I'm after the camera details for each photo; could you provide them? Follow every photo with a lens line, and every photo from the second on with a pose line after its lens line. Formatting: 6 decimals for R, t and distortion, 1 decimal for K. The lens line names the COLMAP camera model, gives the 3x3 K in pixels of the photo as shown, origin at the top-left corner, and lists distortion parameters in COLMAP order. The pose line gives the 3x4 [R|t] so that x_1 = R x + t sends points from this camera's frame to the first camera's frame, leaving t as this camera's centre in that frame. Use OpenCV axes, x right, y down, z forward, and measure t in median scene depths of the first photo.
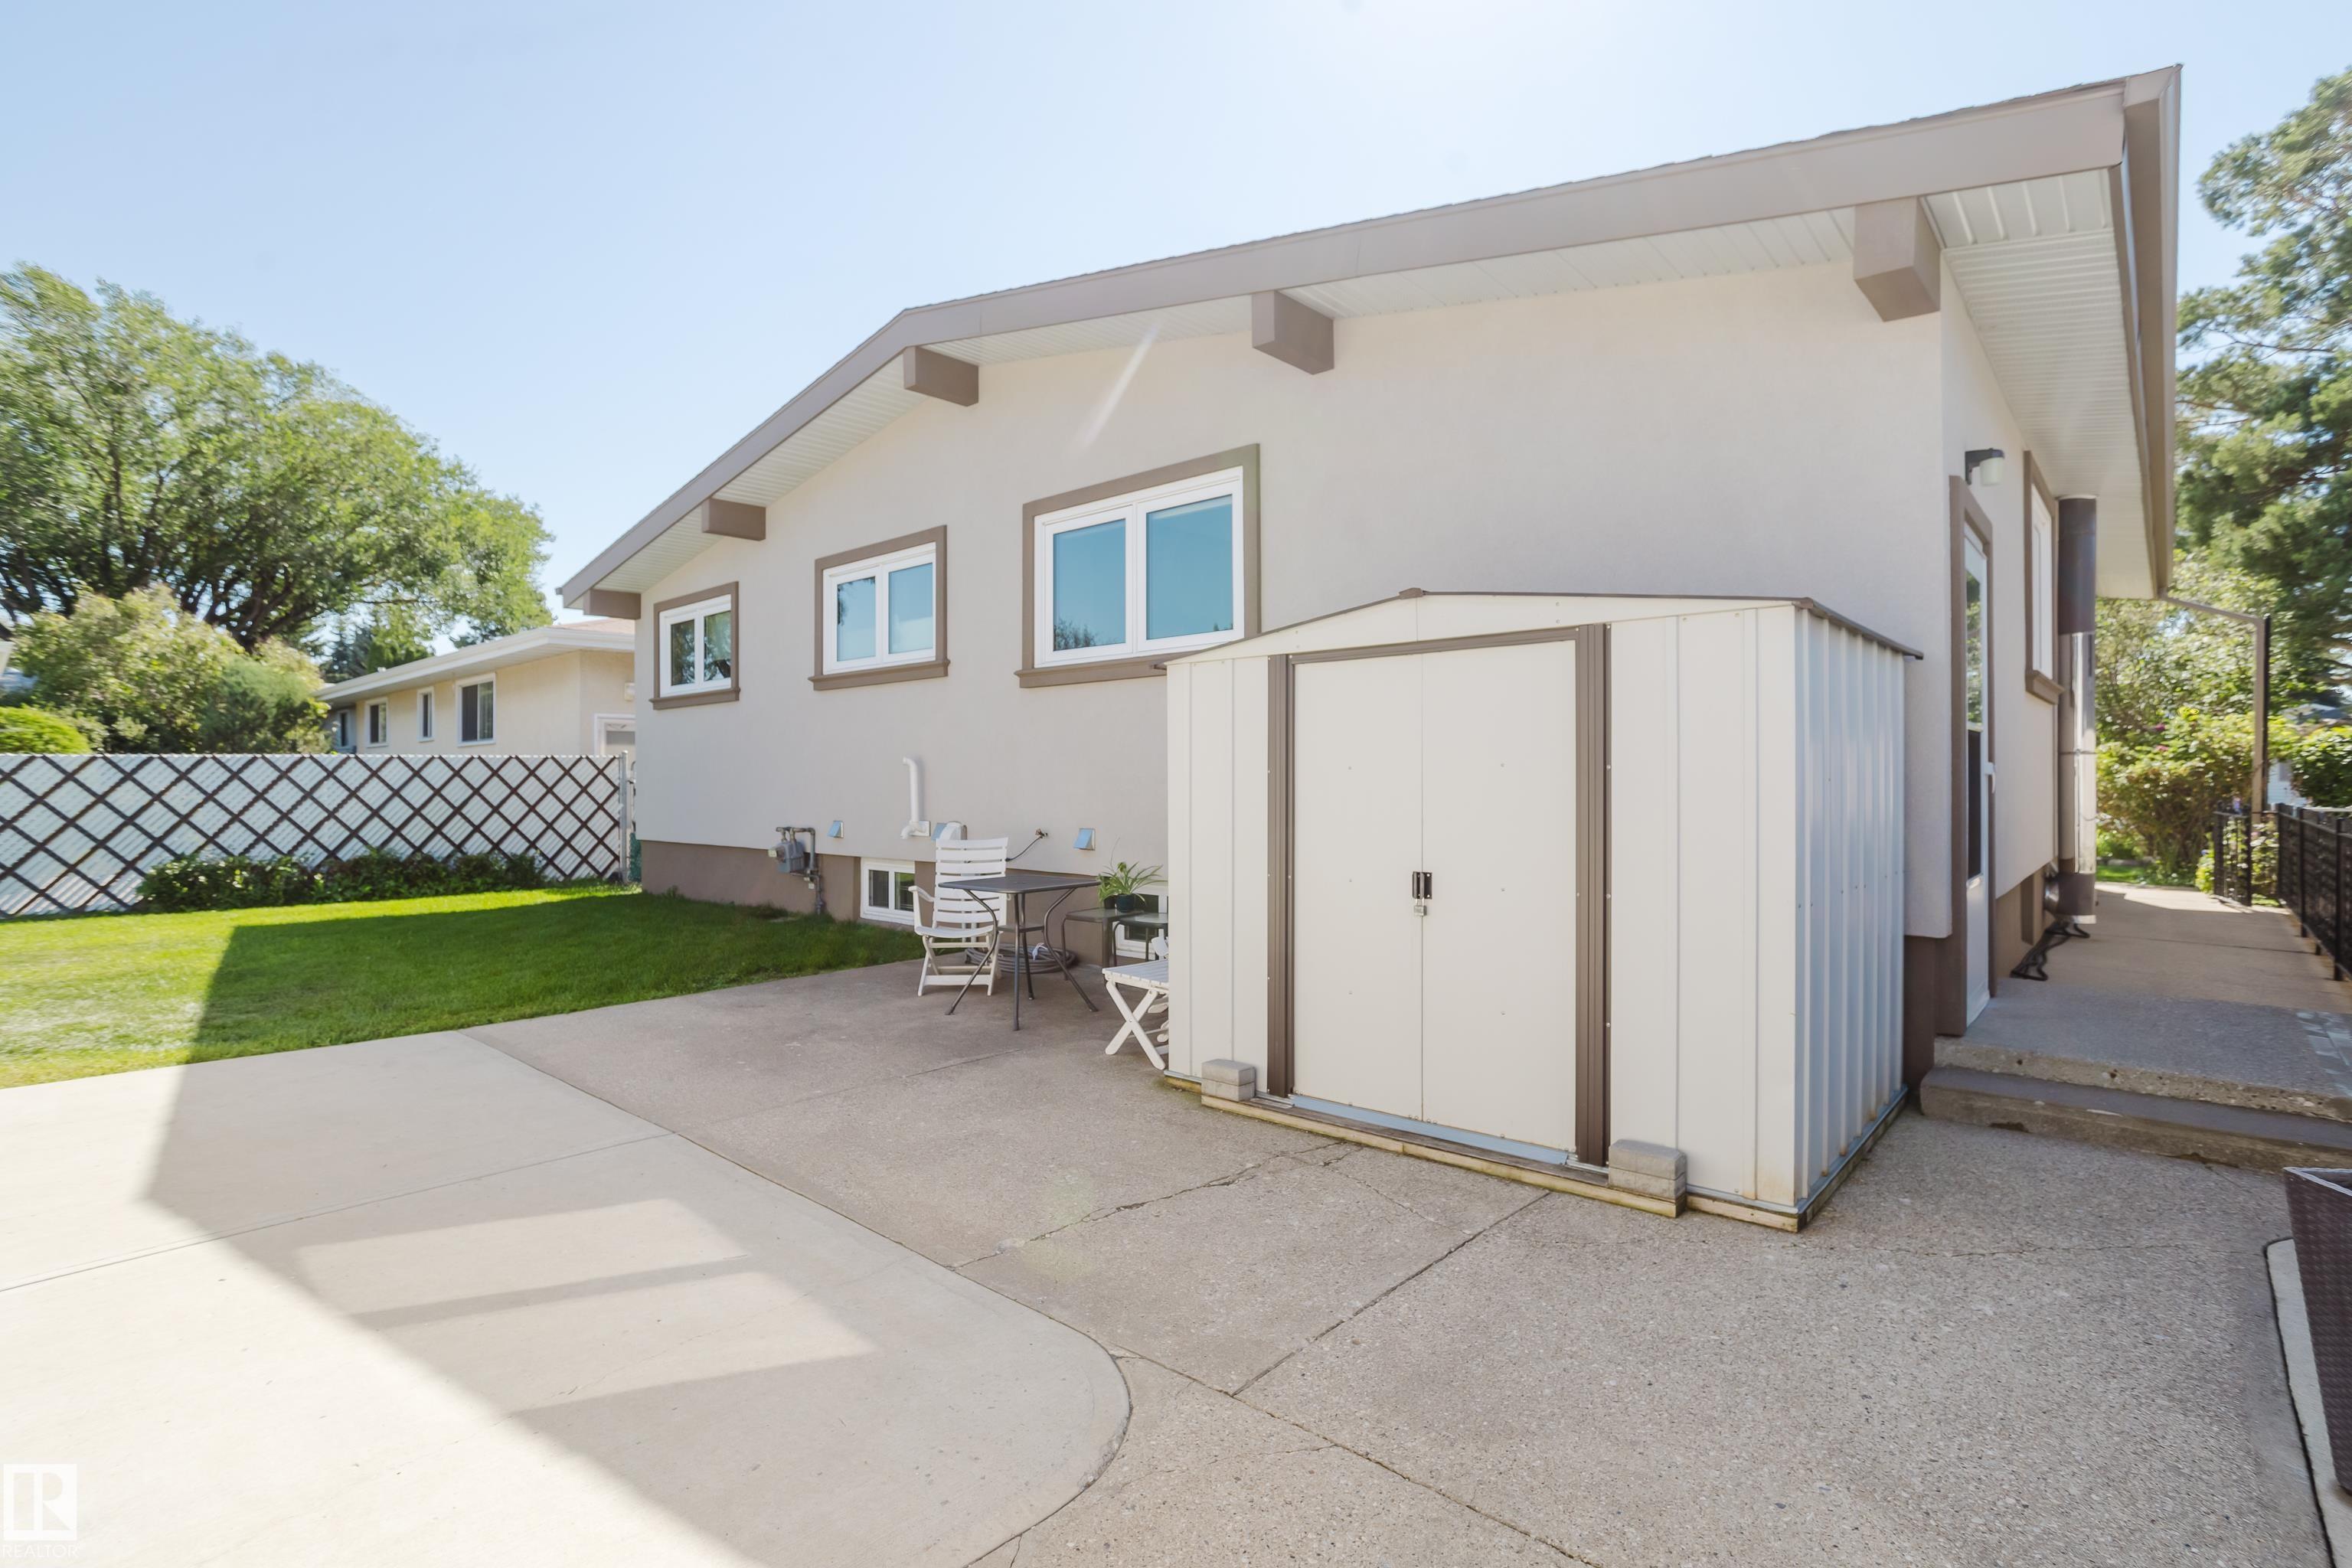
lens RADIAL K [[1145.4, 0, 1176.0], [0, 1145.4, 784.0], [0, 0, 1]] dist [-0.002435, -0.000372]
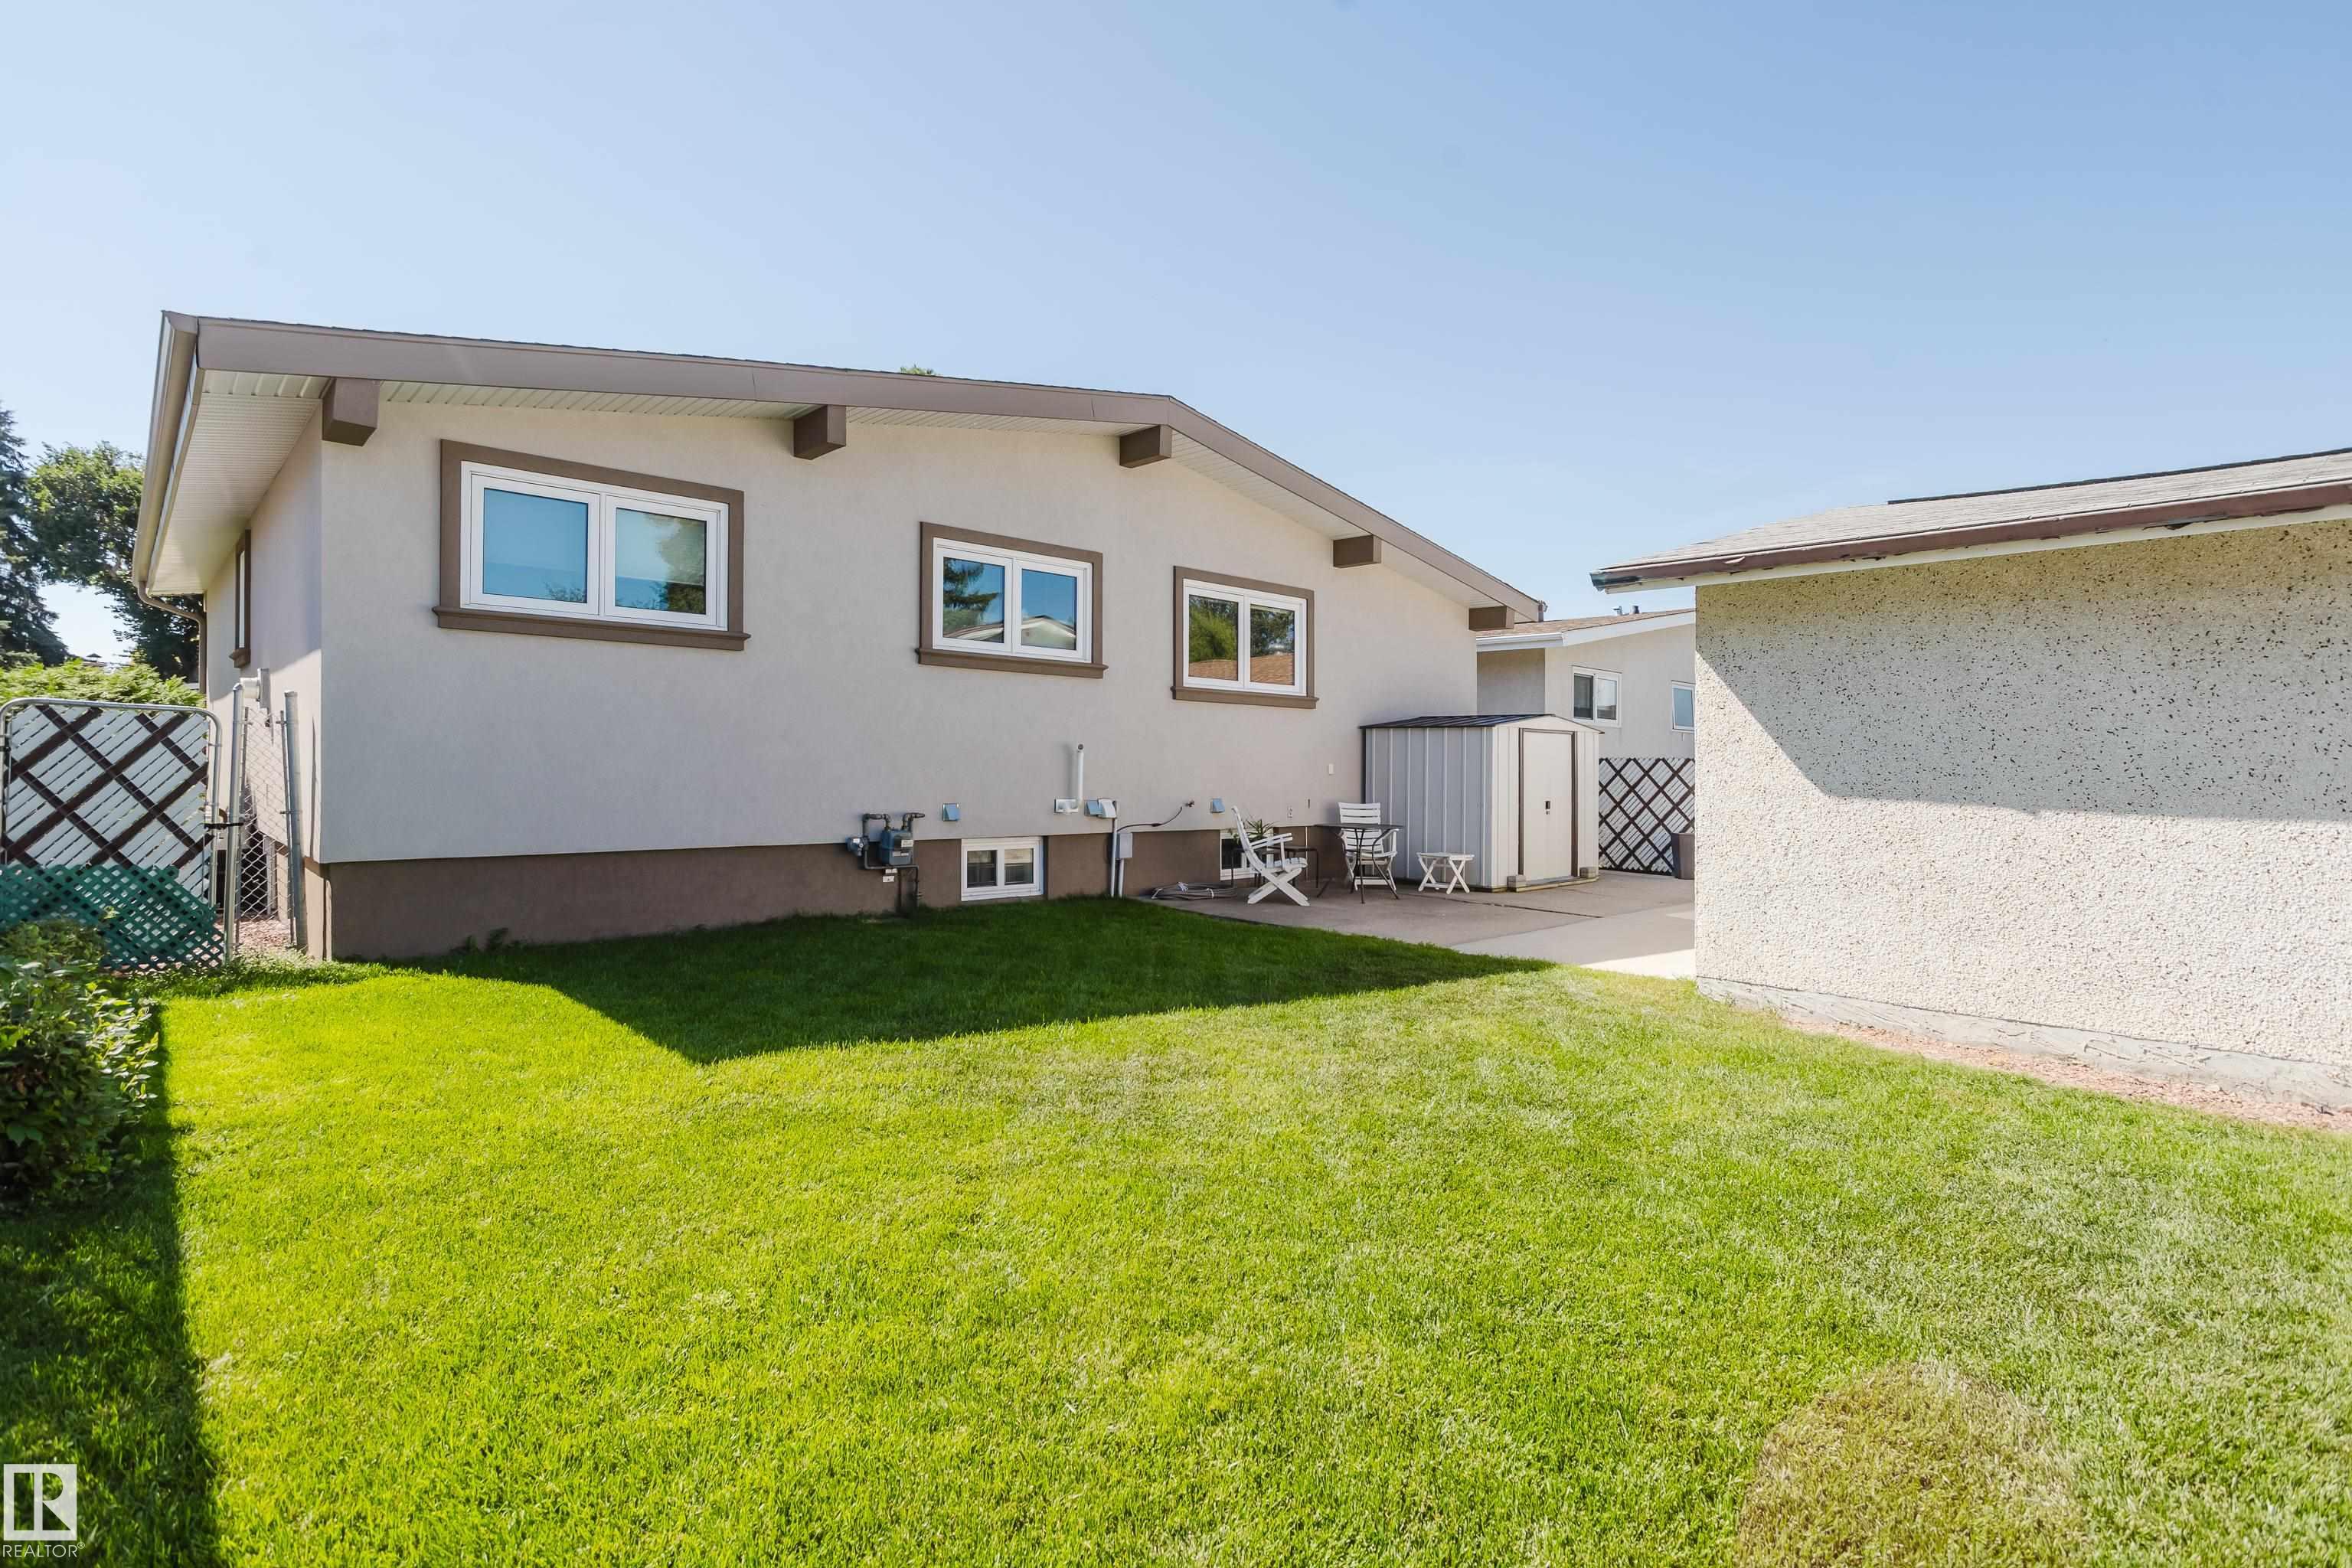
lens RADIAL K [[1149.7, 0, 1179.6], [0, 1149.7, 739.3], [0, 0, 1]] dist [-0.026279, 0.000317]
pose [[0.050322, 0.031535, 0.998235, -1.356603], [-0.011910, 0.999449, -0.030973, 0.006585], [-0.998662, -0.010331, 0.050669, 0.825896]]
